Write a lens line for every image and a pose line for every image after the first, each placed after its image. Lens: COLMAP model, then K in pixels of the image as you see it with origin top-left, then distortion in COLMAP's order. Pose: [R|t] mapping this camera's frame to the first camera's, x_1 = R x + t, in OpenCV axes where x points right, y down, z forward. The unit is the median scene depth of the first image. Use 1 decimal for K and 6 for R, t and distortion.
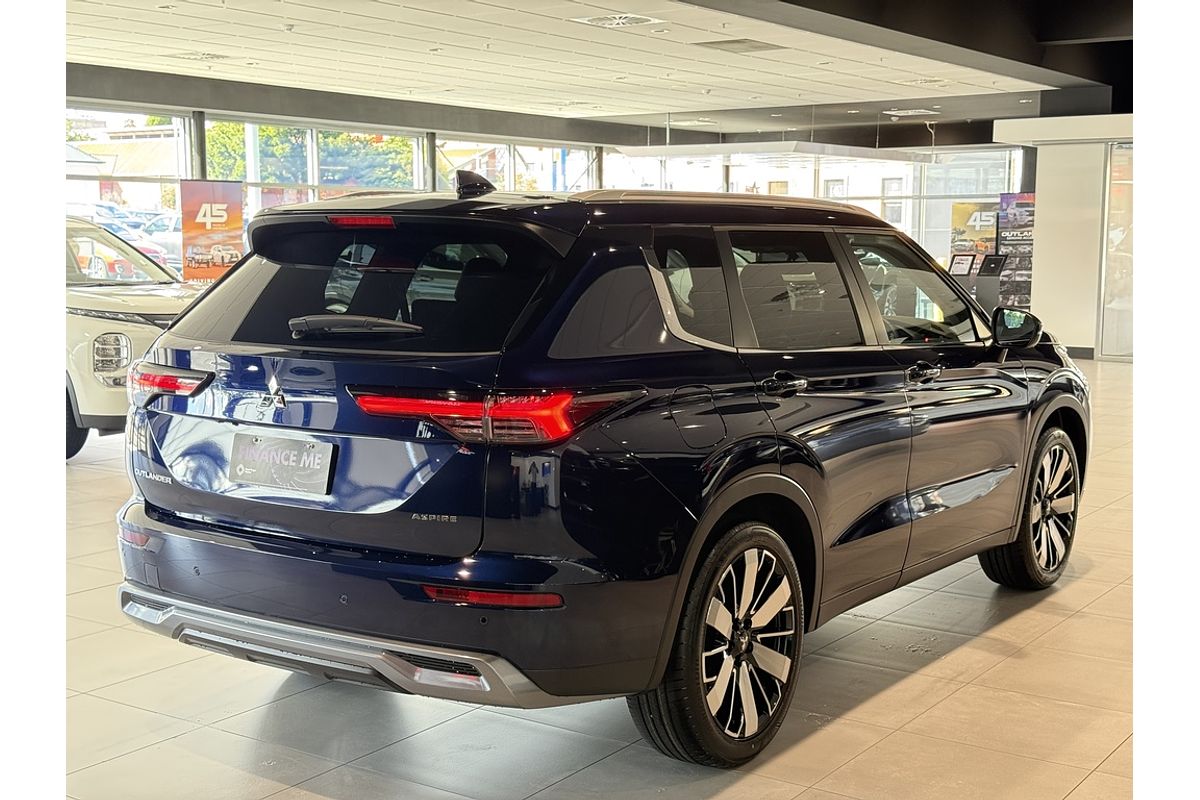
lens RADIAL K [[1513.7, 0, 604.0], [0, 1513.7, 395.9], [0, 0, 1]] dist [-0.083997, 0.000000]
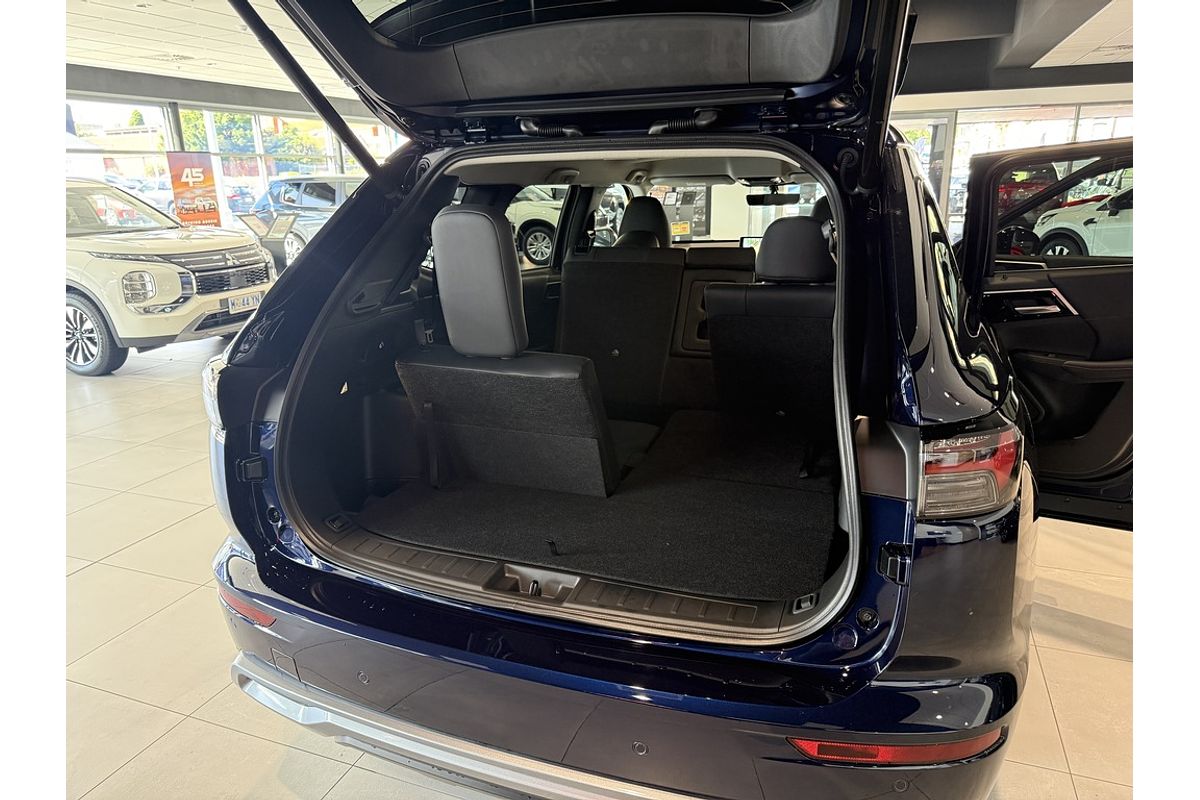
lens RADIAL K [[757.4, 0, 588.8], [0, 757.4, 405.6], [0, 0, 1]] dist [0.017666, -0.046134]
pose [[0.973723, -0.083539, 0.211861, -0.063187], [0.044600, 0.982228, 0.182318, -0.019224], [-0.223326, -0.168078, 0.960143, 0.175347]]
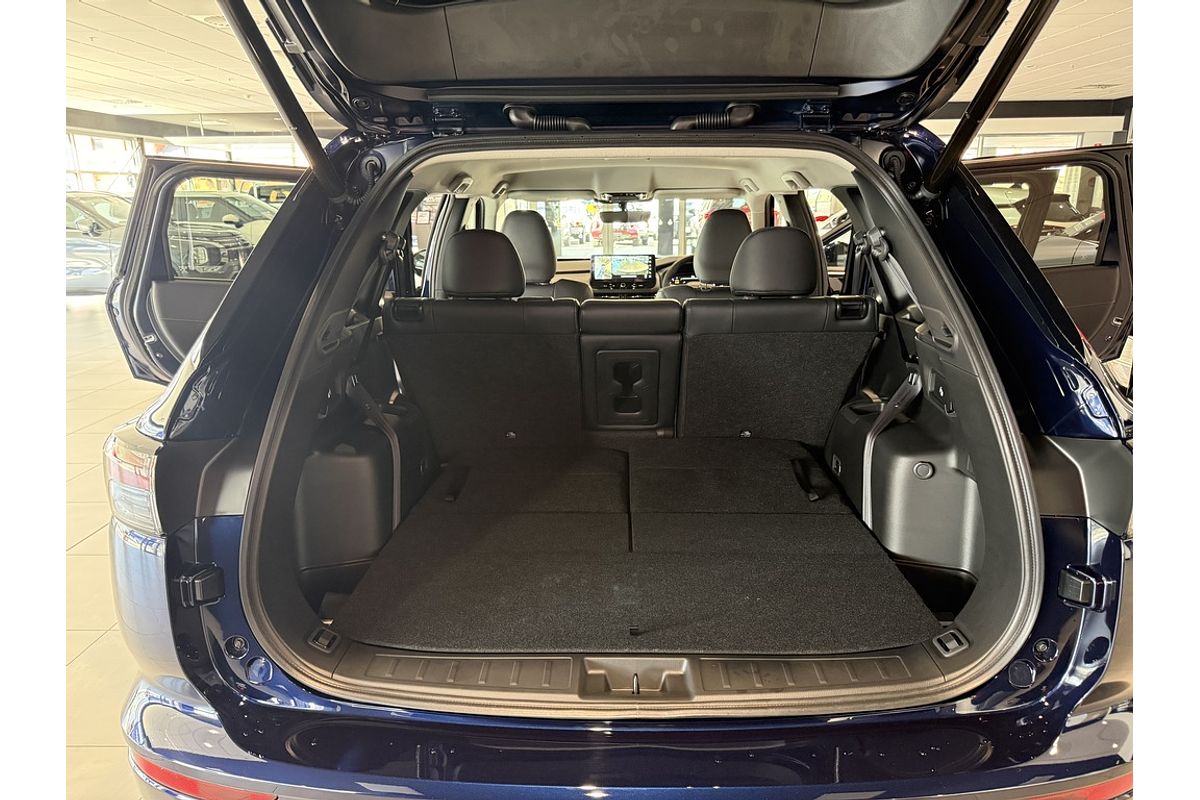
lens RADIAL K [[757.4, 0, 579.8], [0, 757.4, 402.7], [0, 0, 1]] dist [0.017666, -0.046134]
pose [[0.846599, -0.143547, 0.512509, -0.091078], [0.064969, 0.983613, 0.168178, -0.020462], [-0.528252, -0.109082, 0.842052, 0.206185]]
